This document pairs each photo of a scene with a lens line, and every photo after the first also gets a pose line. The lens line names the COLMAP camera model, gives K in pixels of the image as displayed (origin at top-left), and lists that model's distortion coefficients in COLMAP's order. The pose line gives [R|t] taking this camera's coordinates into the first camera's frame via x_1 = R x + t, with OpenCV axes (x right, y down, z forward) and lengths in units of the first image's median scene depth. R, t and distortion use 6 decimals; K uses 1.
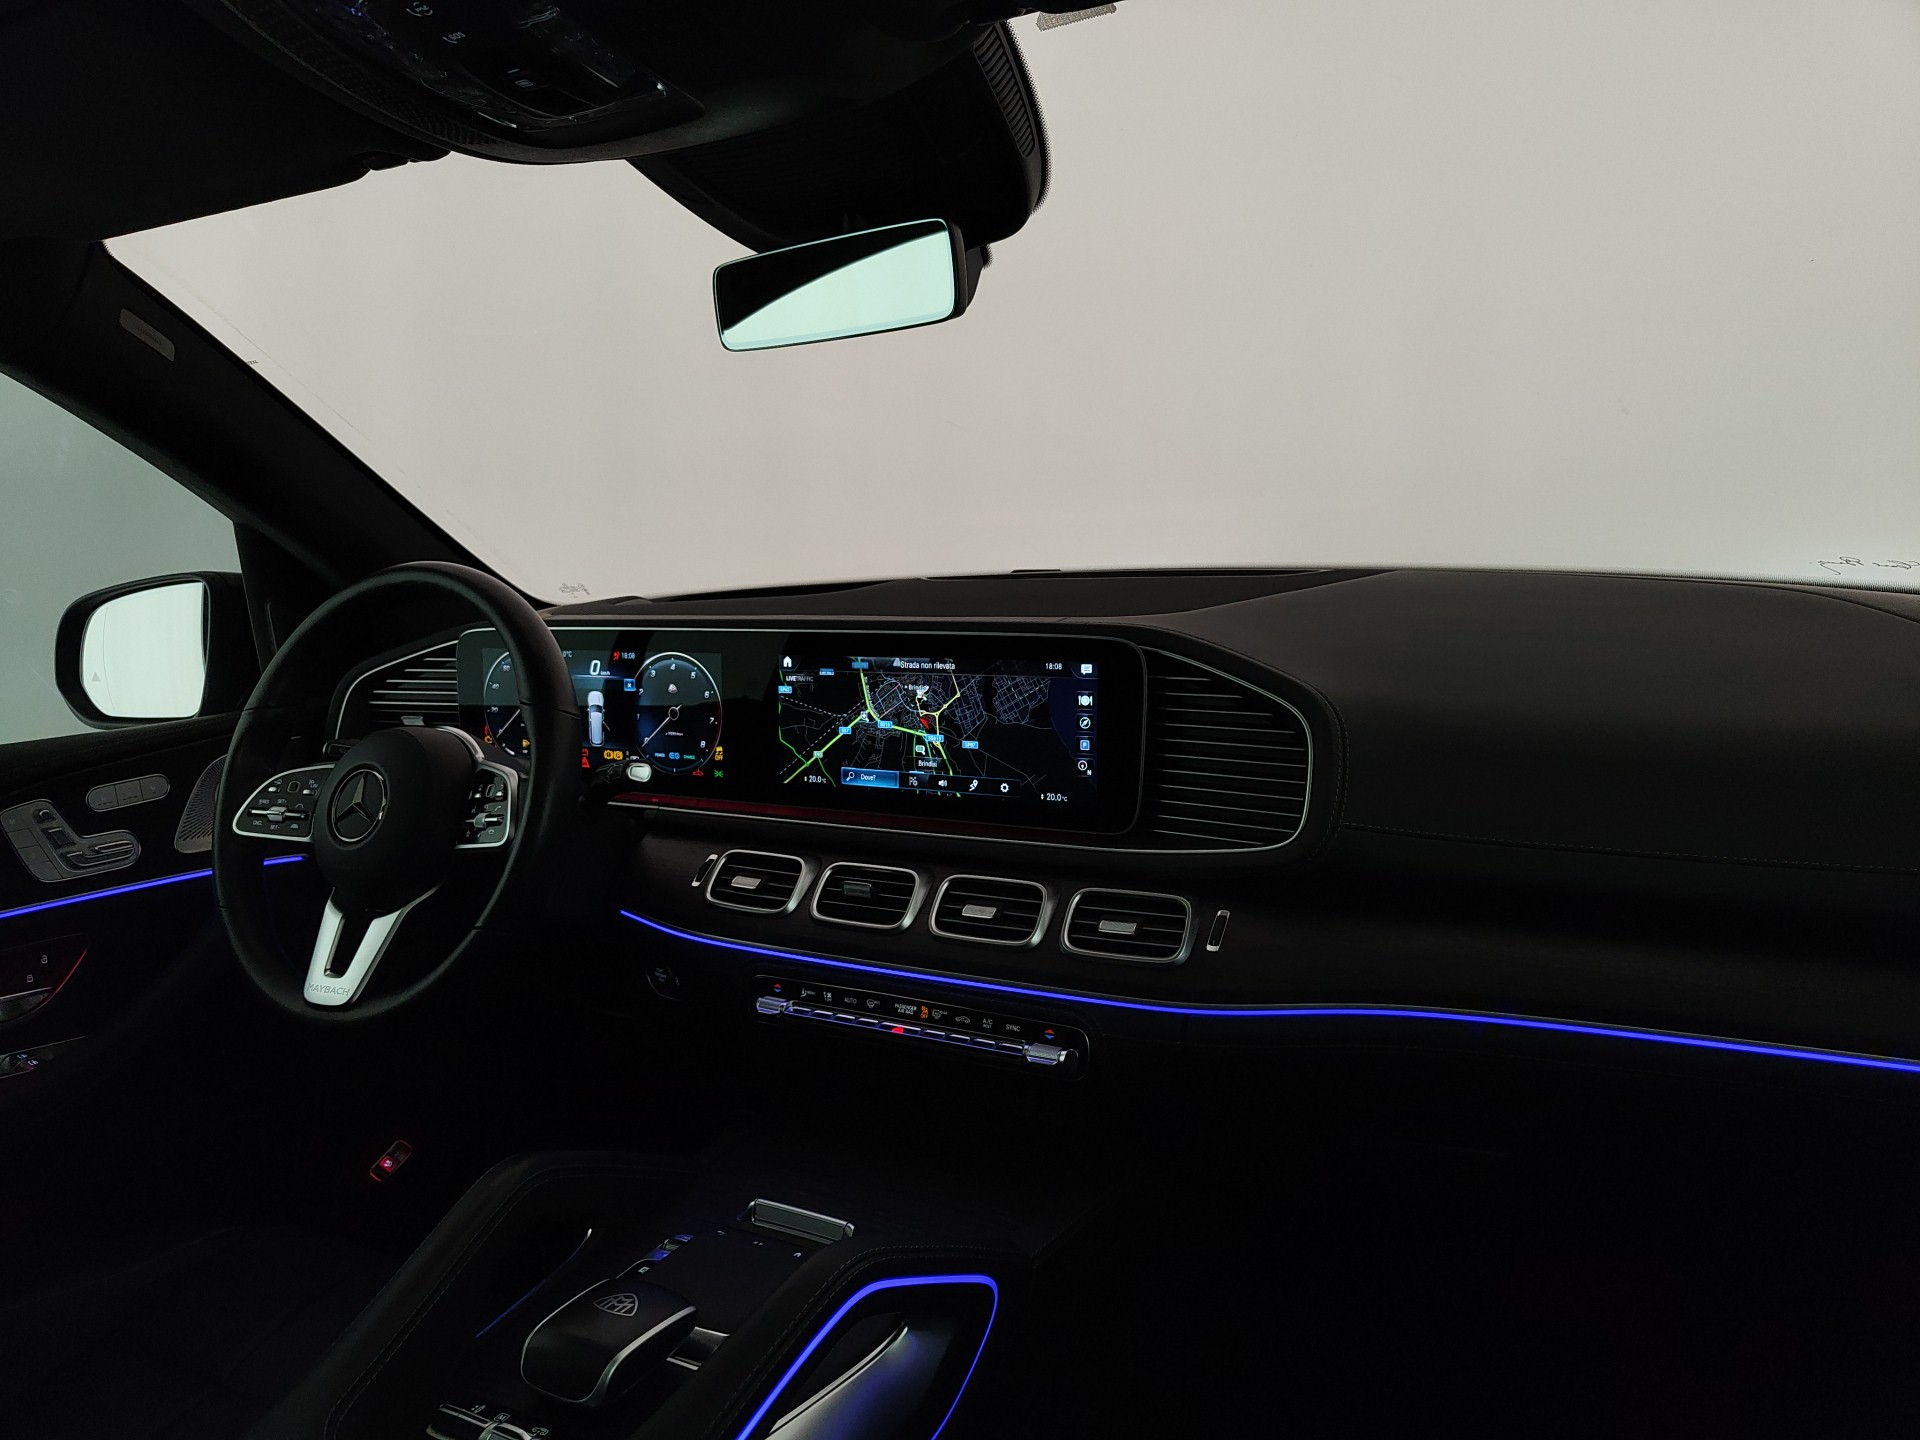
lens RADIAL K [[1336.3, 0, 962.8], [0, 1336.3, 716.9], [0, 0, 1]] dist [0.007225, -0.006121]
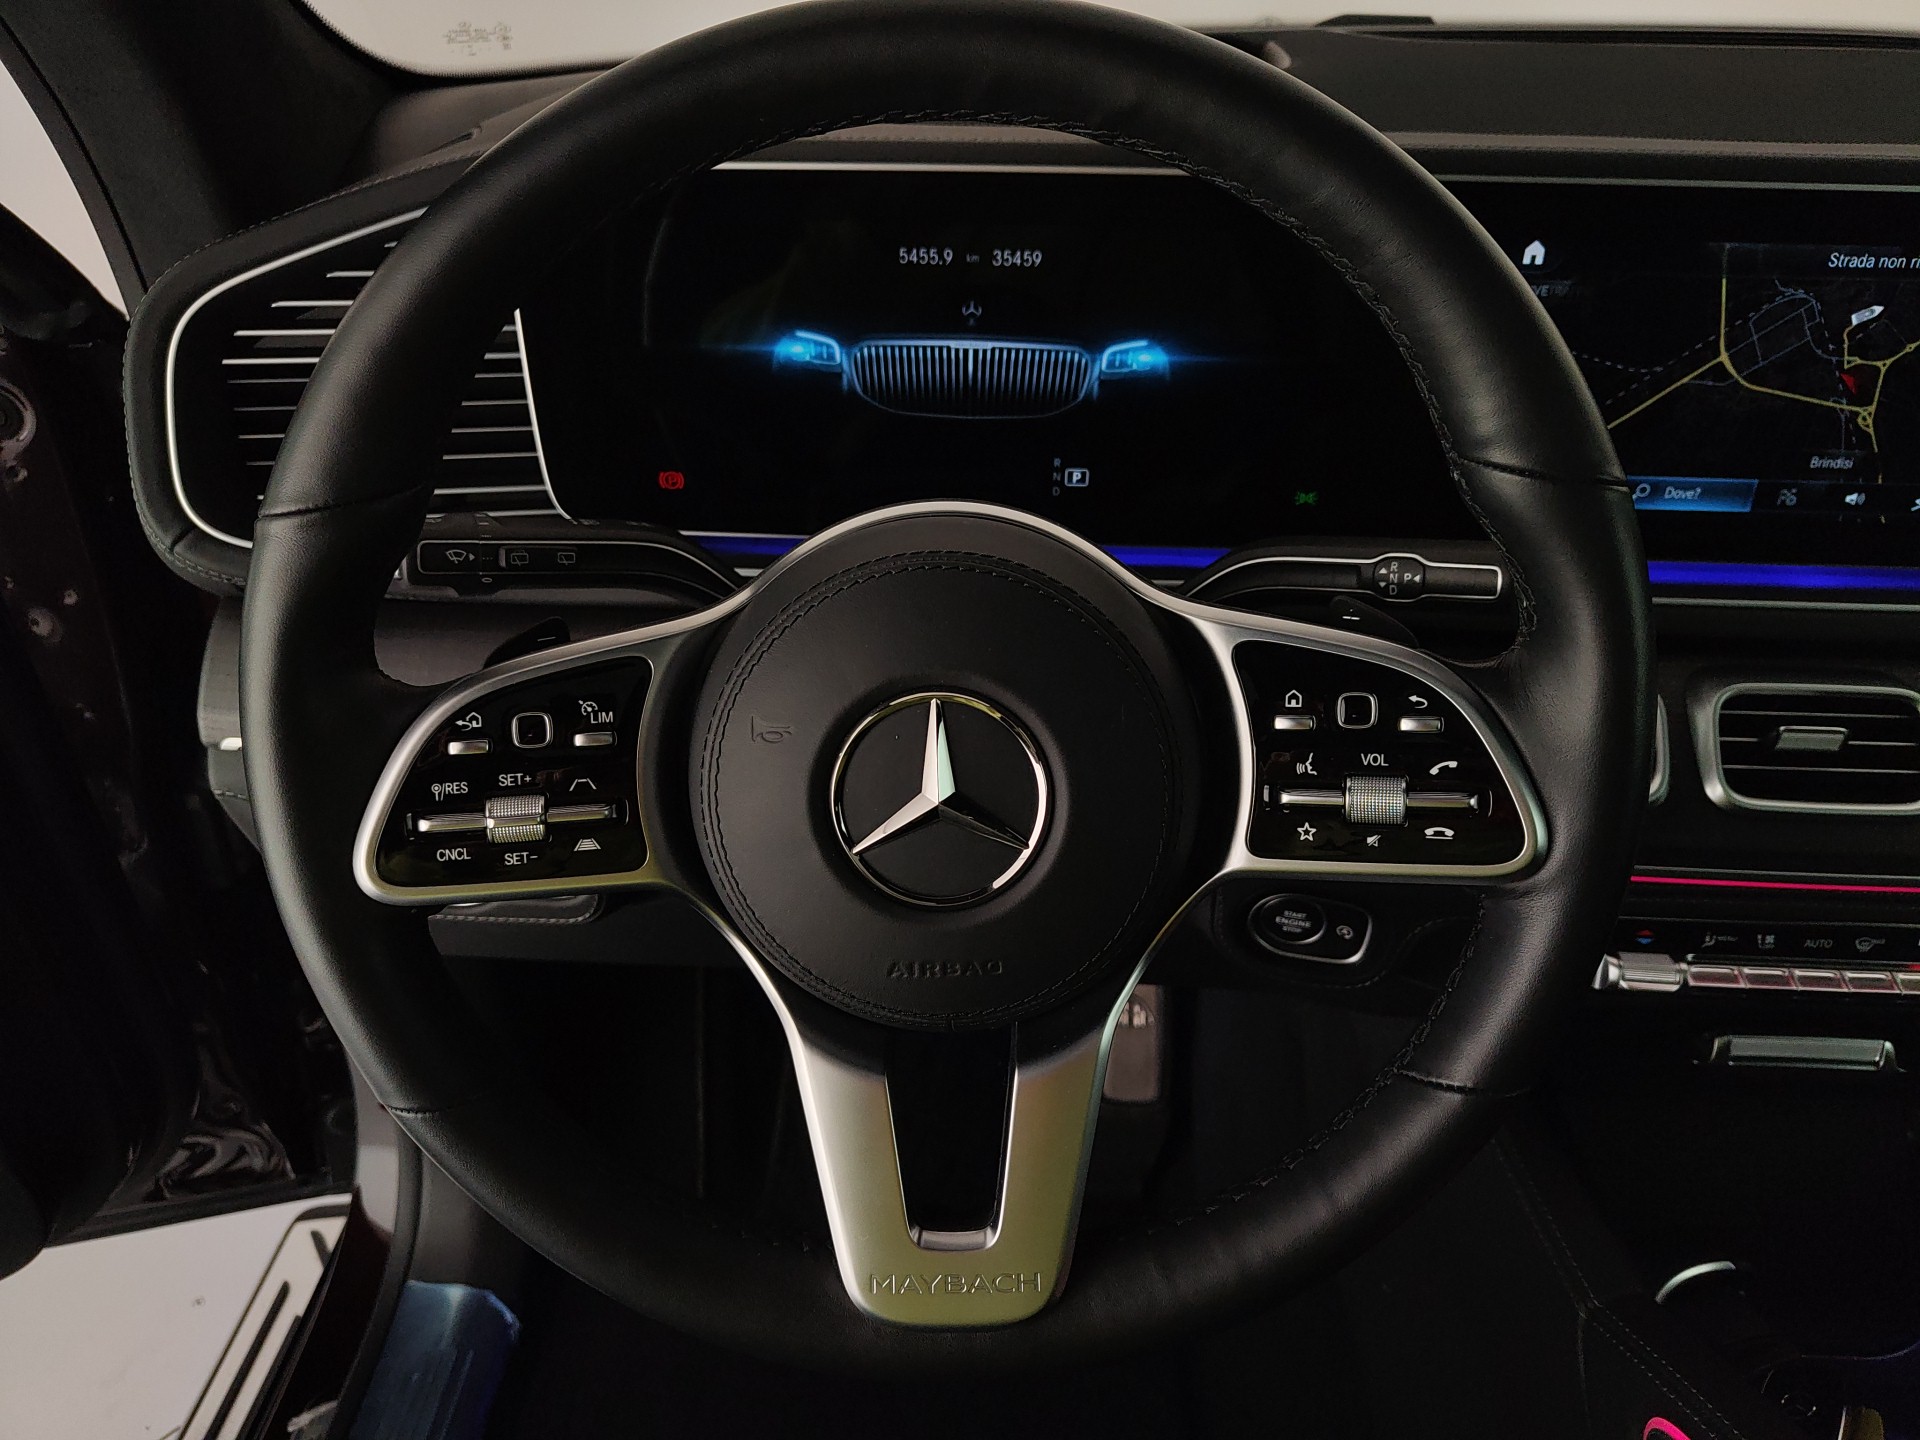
lens RADIAL K [[1336.3, 0, 960.6], [0, 1336.3, 732.8], [0, 0, 1]] dist [0.007225, -0.006121]
pose [[0.891222, -0.194364, 0.409812, -0.557227], [0.019874, 0.919397, 0.392828, -0.078547], [-0.453131, -0.341953, 0.823250, 0.694768]]
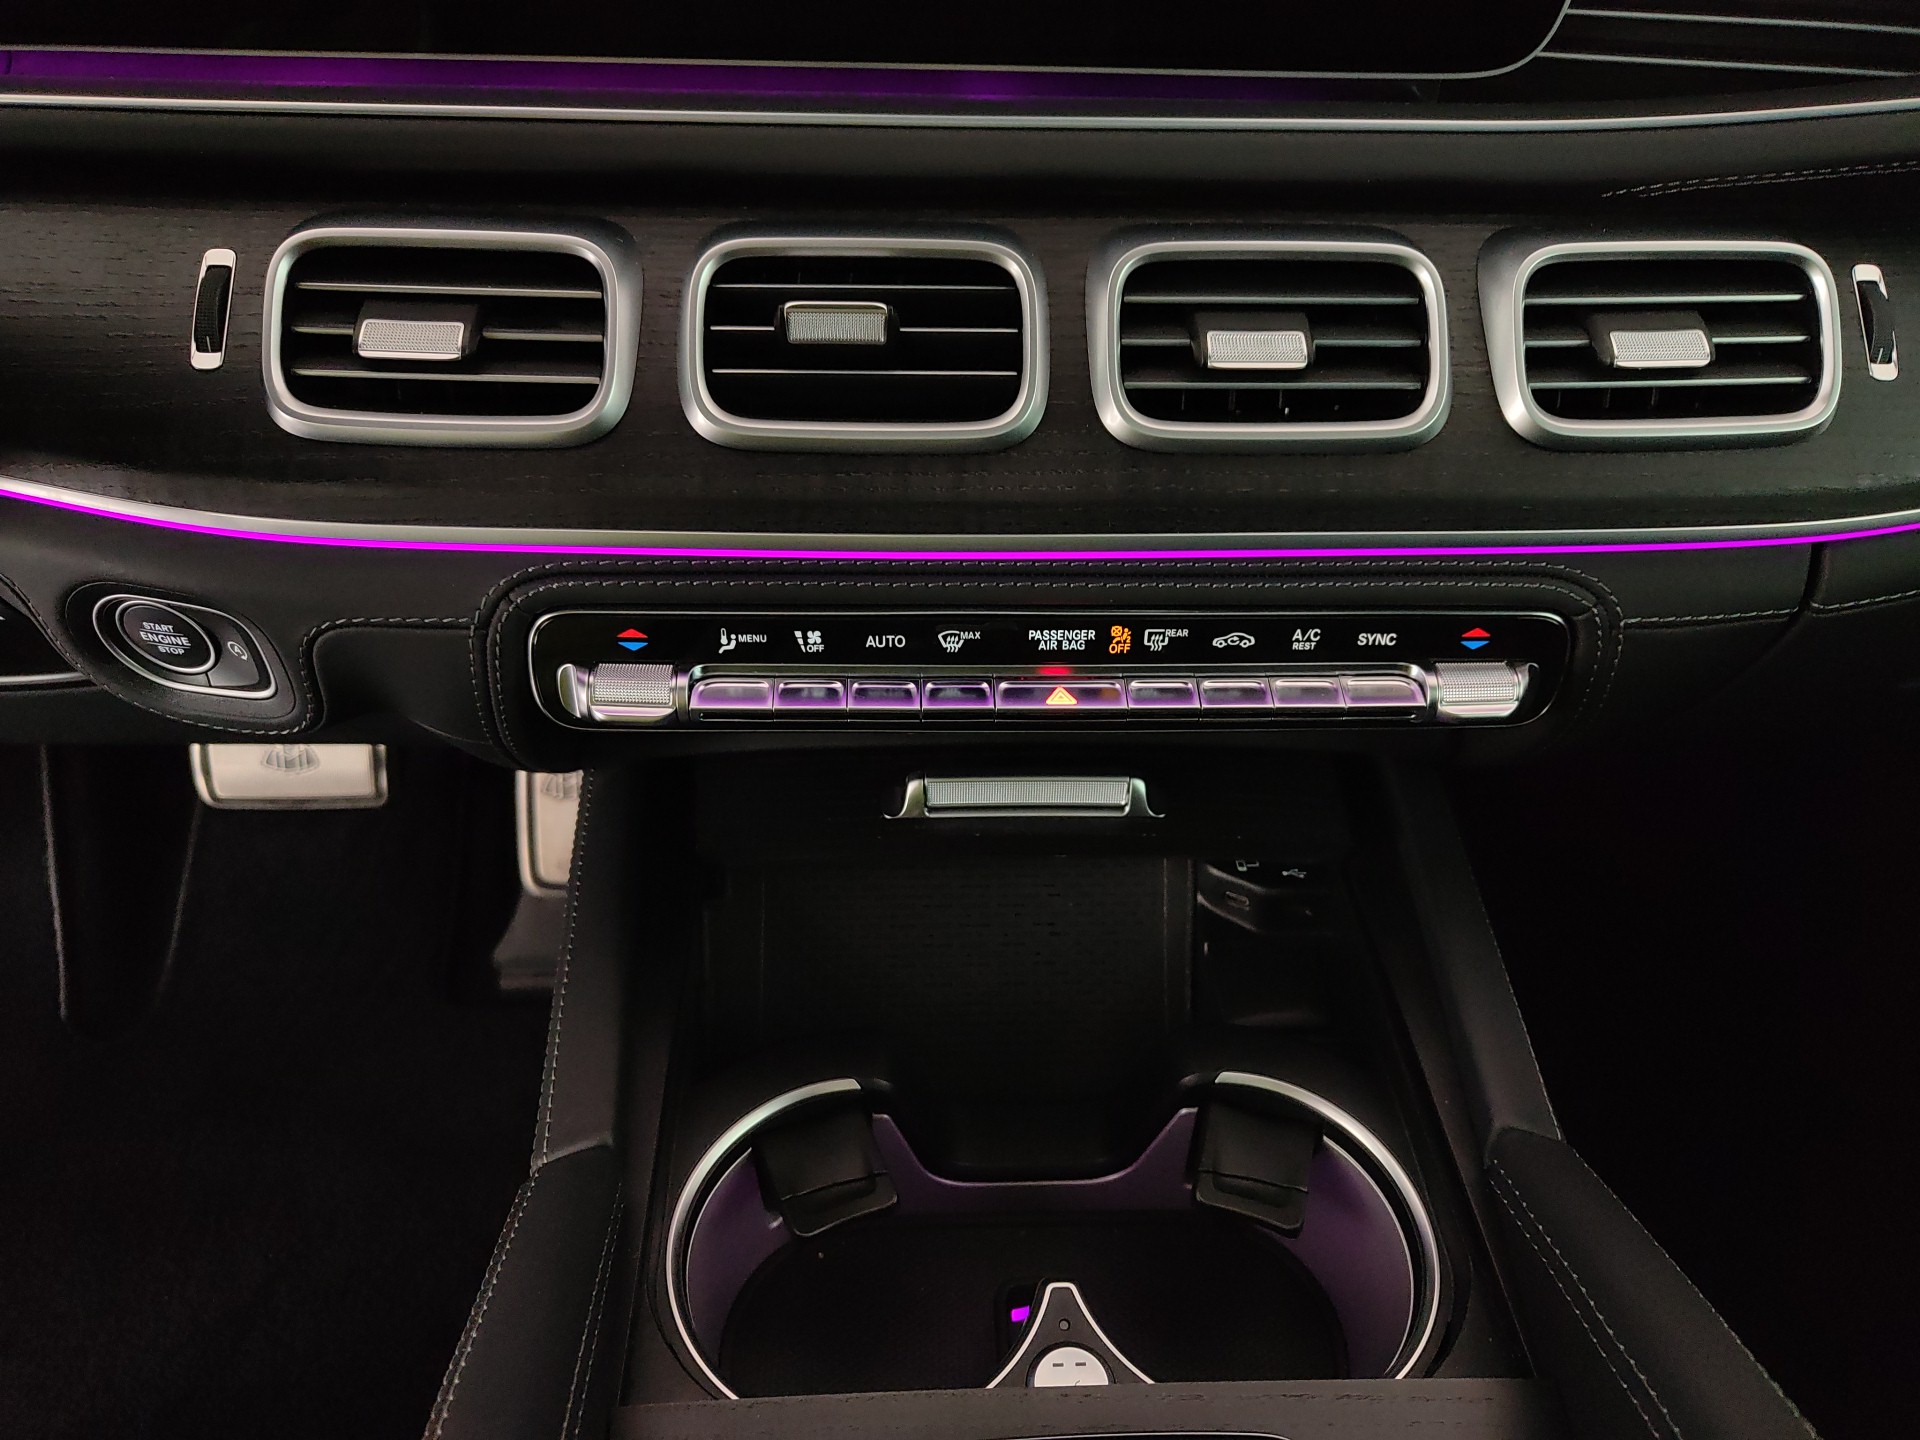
lens RADIAL K [[1336.3, 0, 962.8], [0, 1336.3, 724.9], [0, 0, 1]] dist [0.007225, -0.006121]
pose [[0.856046, -0.289773, 0.428040, -0.213630], [0.017093, 0.843506, 0.536848, 0.034331], [-0.516618, -0.452250, 0.727032, 0.669150]]
